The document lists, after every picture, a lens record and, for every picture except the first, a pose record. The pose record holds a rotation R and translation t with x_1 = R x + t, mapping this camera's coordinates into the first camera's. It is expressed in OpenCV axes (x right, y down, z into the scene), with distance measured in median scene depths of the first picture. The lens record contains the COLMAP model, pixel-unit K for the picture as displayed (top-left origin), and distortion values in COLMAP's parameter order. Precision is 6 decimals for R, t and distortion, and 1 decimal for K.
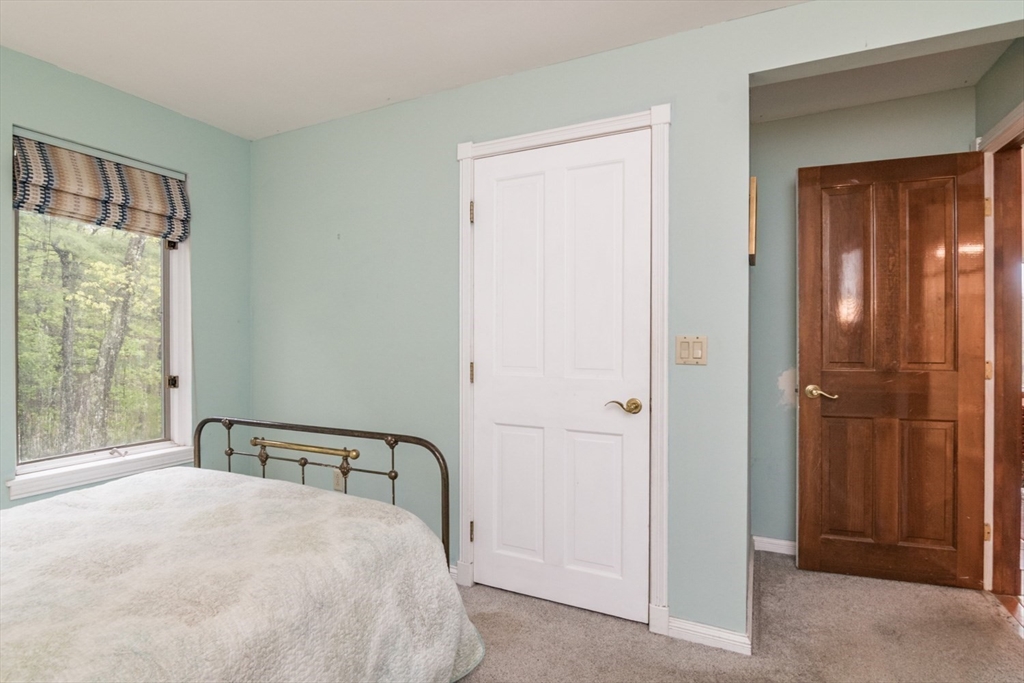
lens RADIAL K [[498.9, 0, 508.4], [0, 498.9, 339.7], [0, 0, 1]] dist [-0.004742, -0.000842]
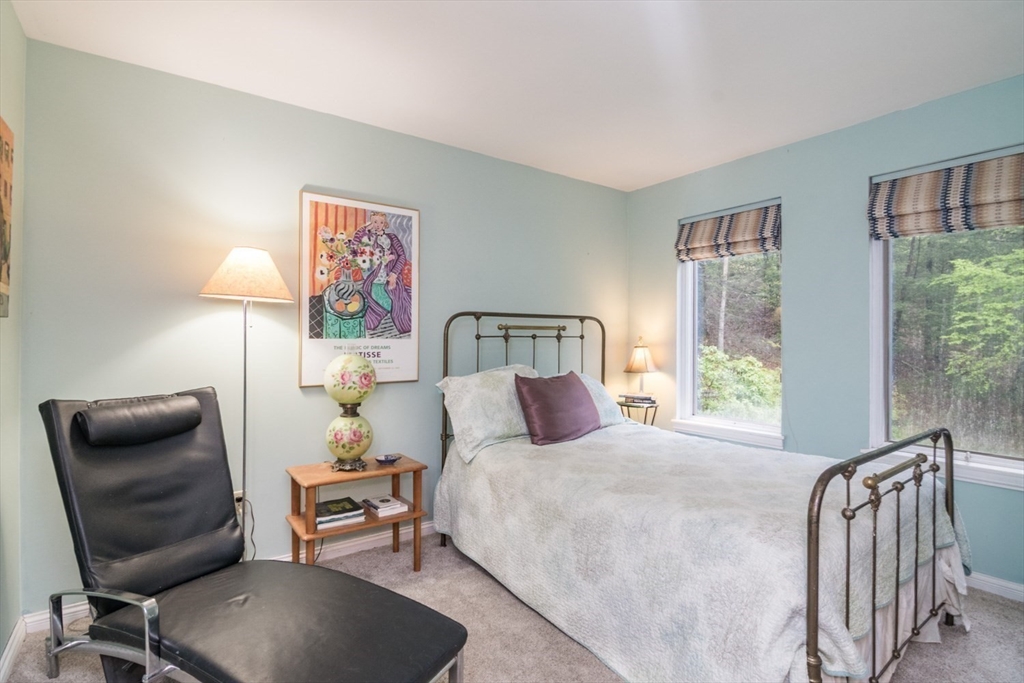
lens RADIAL K [[498.9, 0, 507.5], [0, 498.9, 341.8], [0, 0, 1]] dist [-0.004742, -0.000842]
pose [[-0.448687, -0.000967, -0.893689, 0.812073], [-0.008784, 0.999956, 0.003328, 0.005464], [0.893646, 0.009344, -0.448675, 1.003096]]
